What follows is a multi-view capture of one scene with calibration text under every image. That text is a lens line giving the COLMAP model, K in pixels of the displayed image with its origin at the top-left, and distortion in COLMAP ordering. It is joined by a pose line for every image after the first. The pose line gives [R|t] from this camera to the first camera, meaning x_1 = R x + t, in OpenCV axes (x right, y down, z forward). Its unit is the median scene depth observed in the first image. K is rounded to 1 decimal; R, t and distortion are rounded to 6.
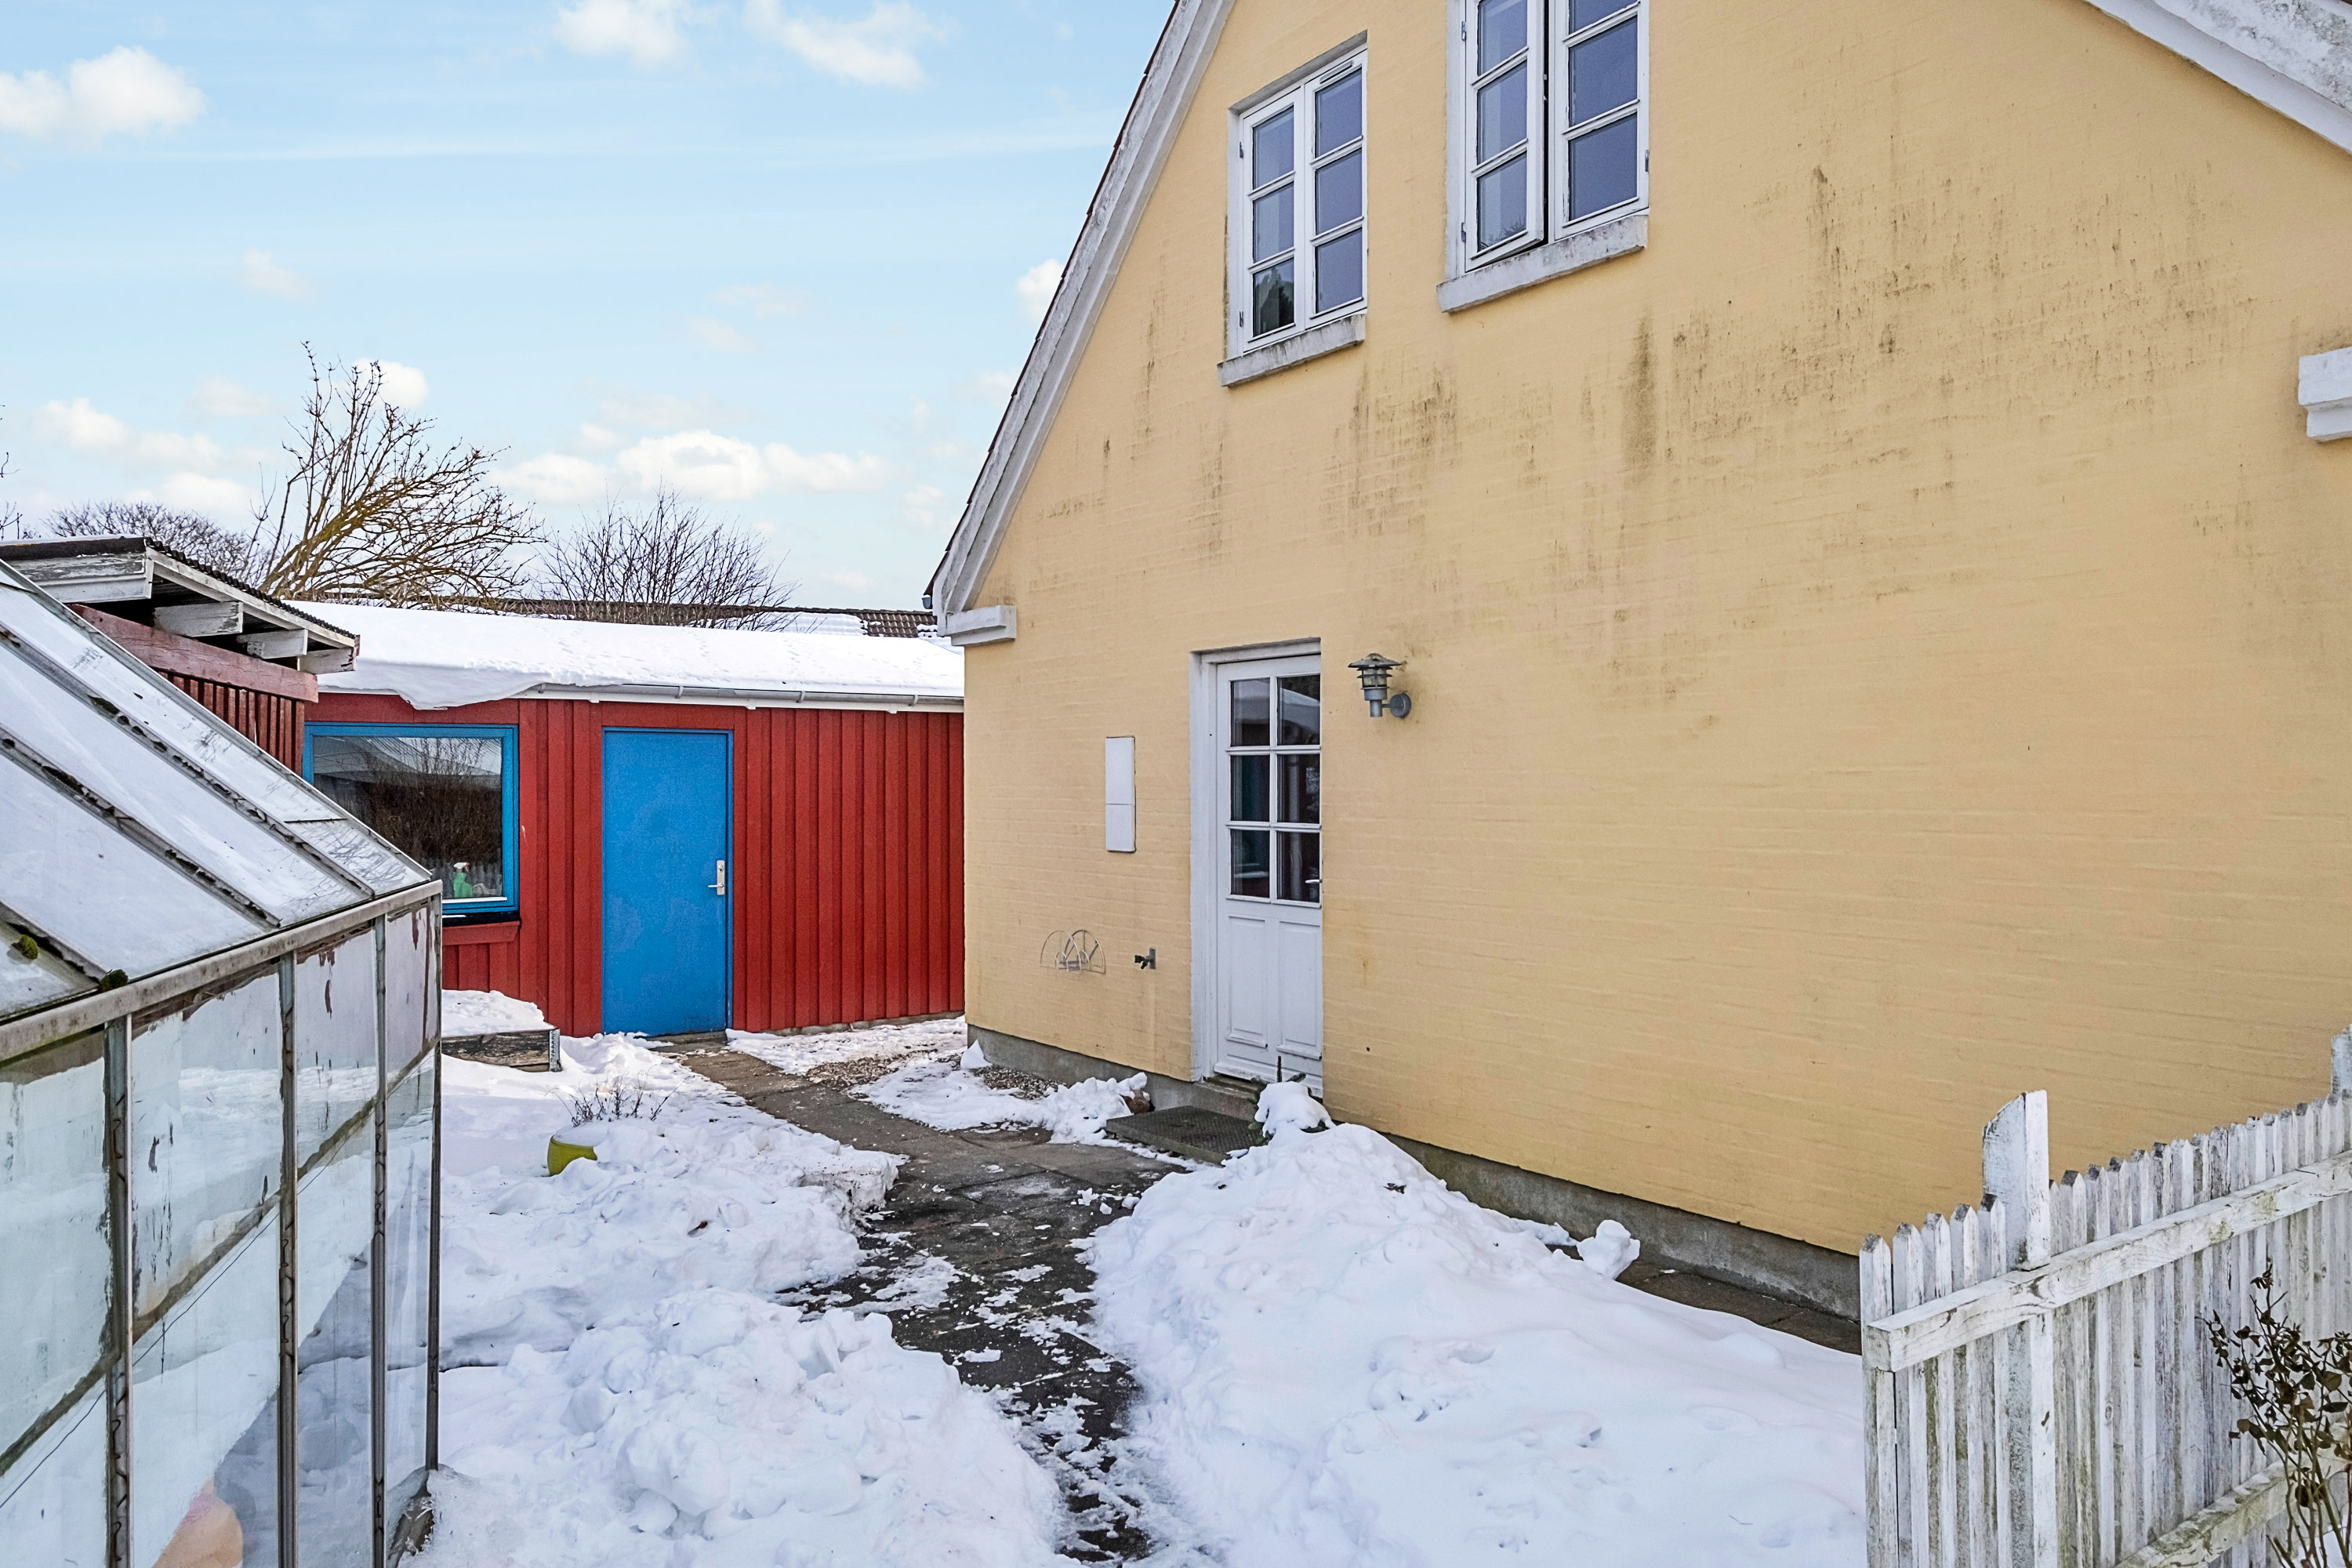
lens RADIAL K [[1488.6, 0, 1176.6], [0, 1488.6, 783.0], [0, 0, 1]] dist [0.001813, -0.000238]
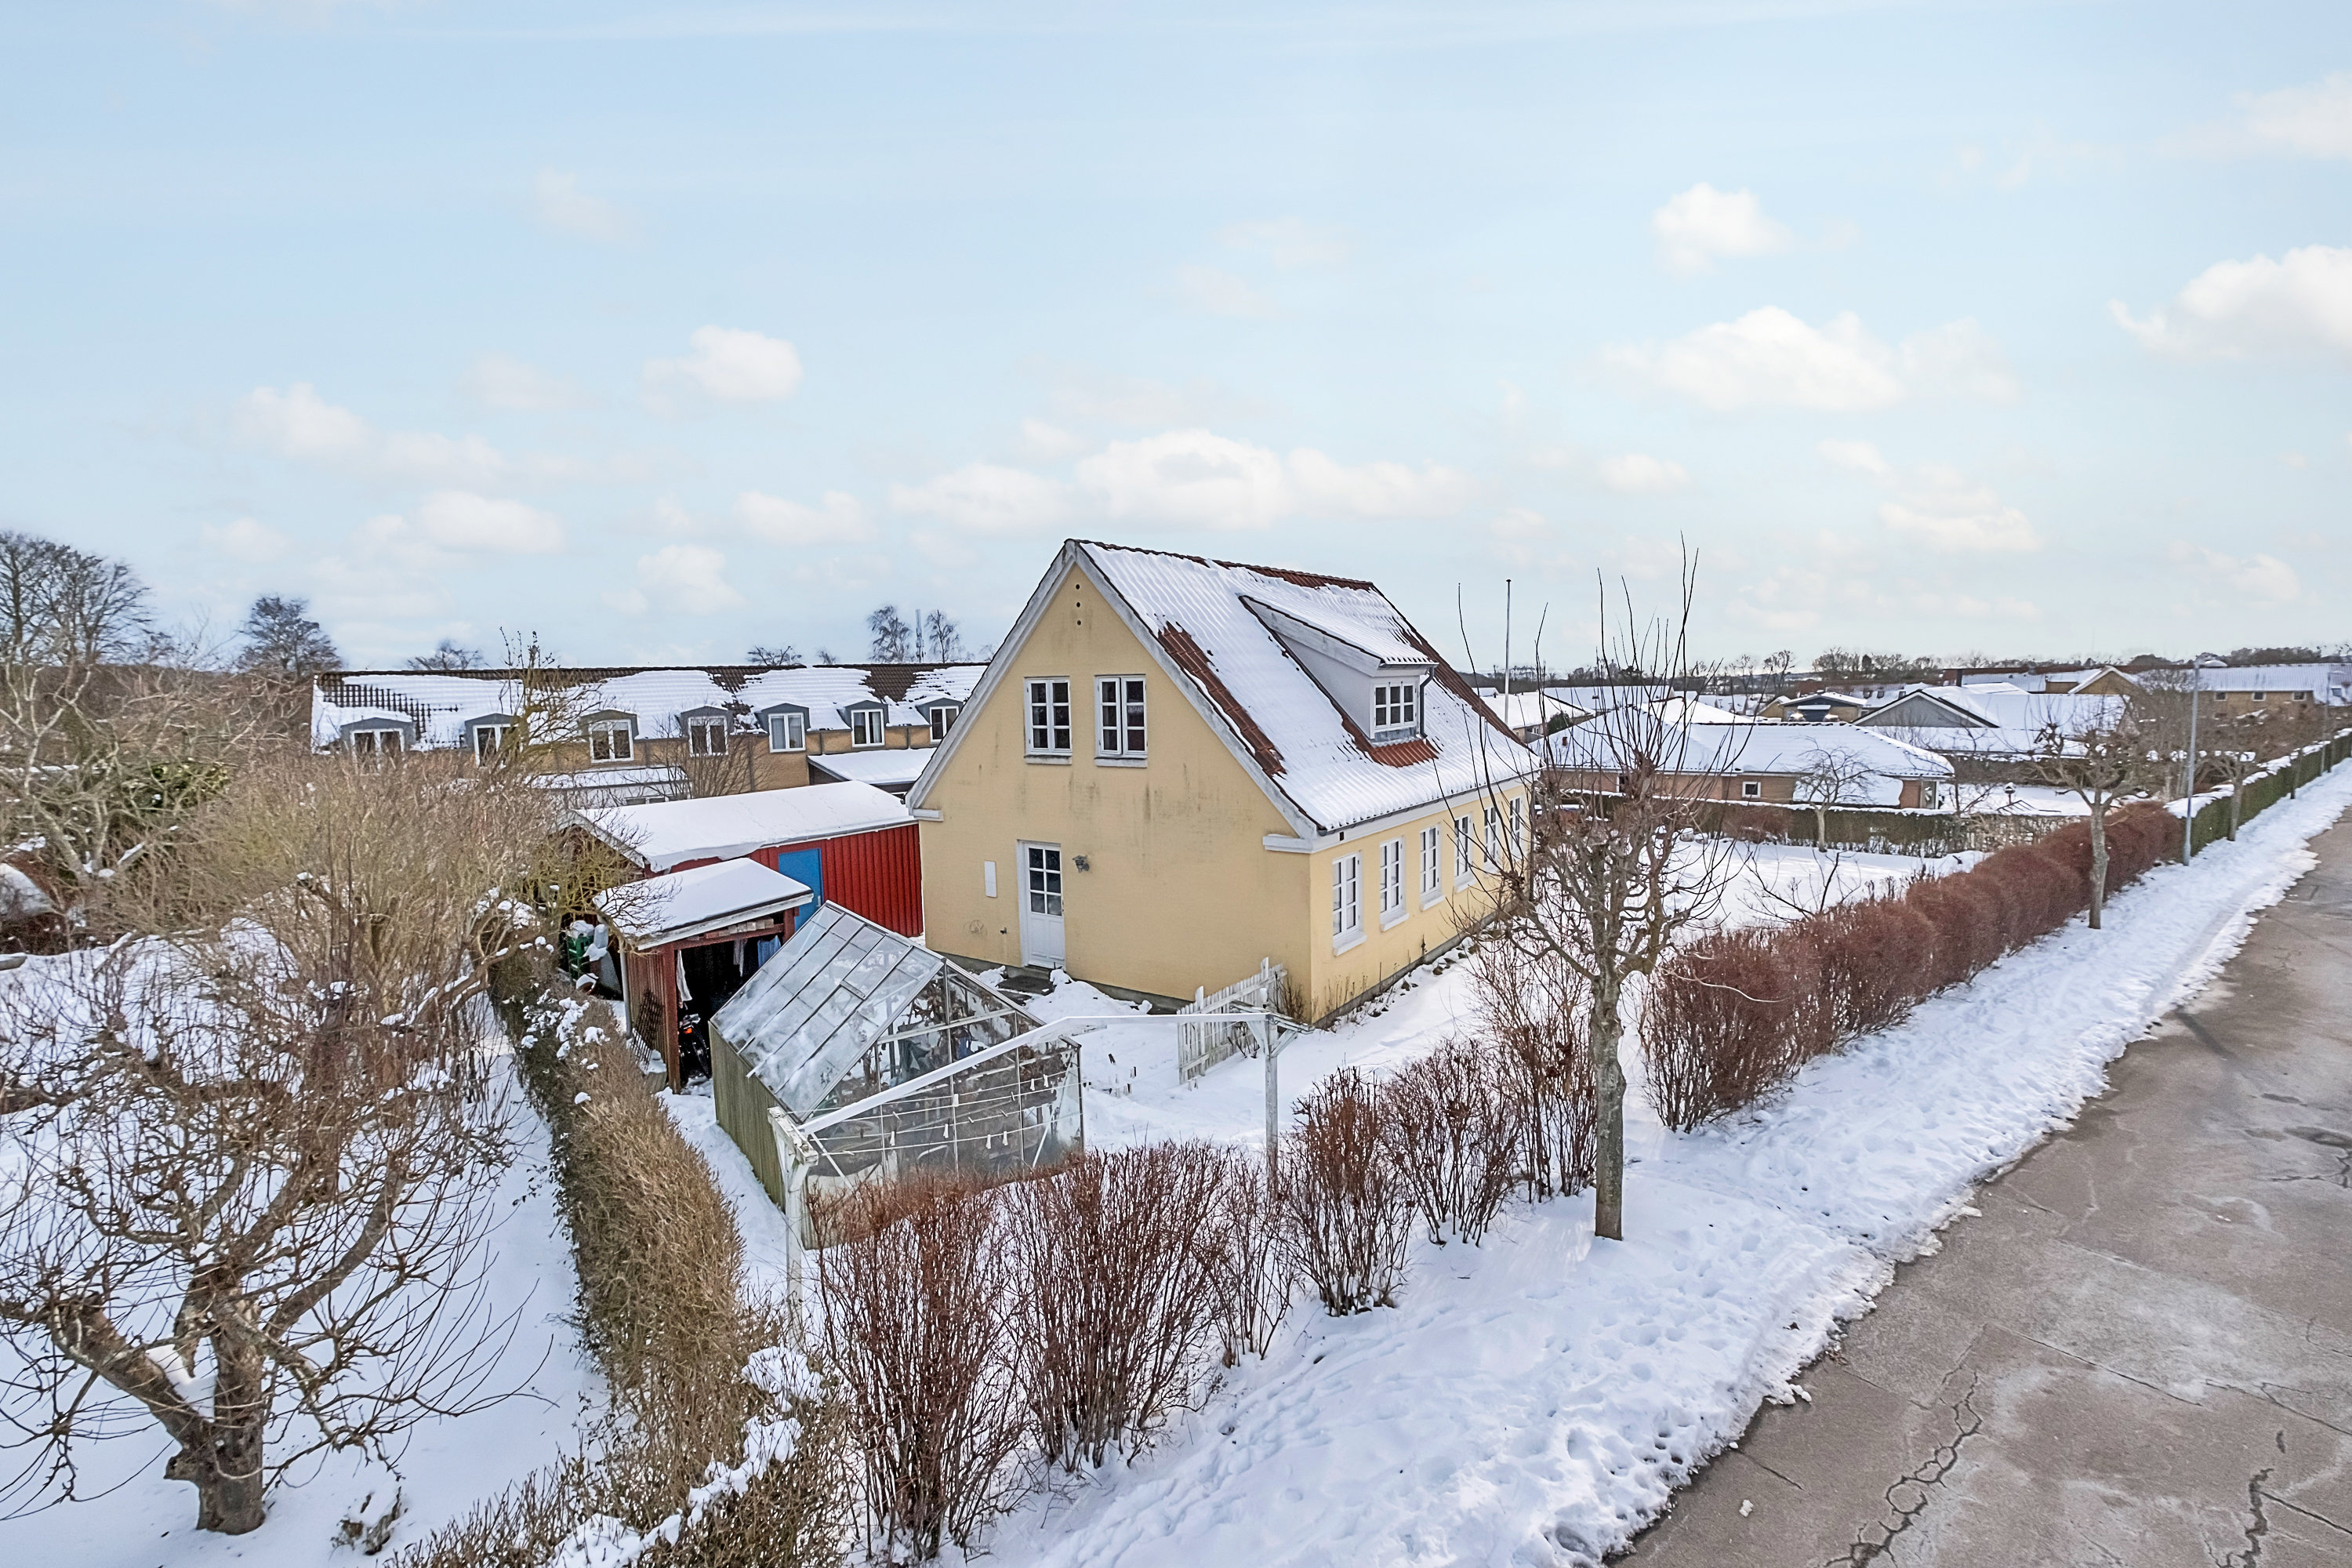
lens RADIAL K [[1006.1, 0, 1179.0], [0, 1006.1, 786.8], [0, 0, 1]] dist [-0.003520, -0.000570]
pose [[0.946226, -0.058617, 0.318153, -0.370993], [0.023371, 0.993264, 0.113491, -0.474881], [-0.322662, -0.099952, 0.941222, -1.251723]]
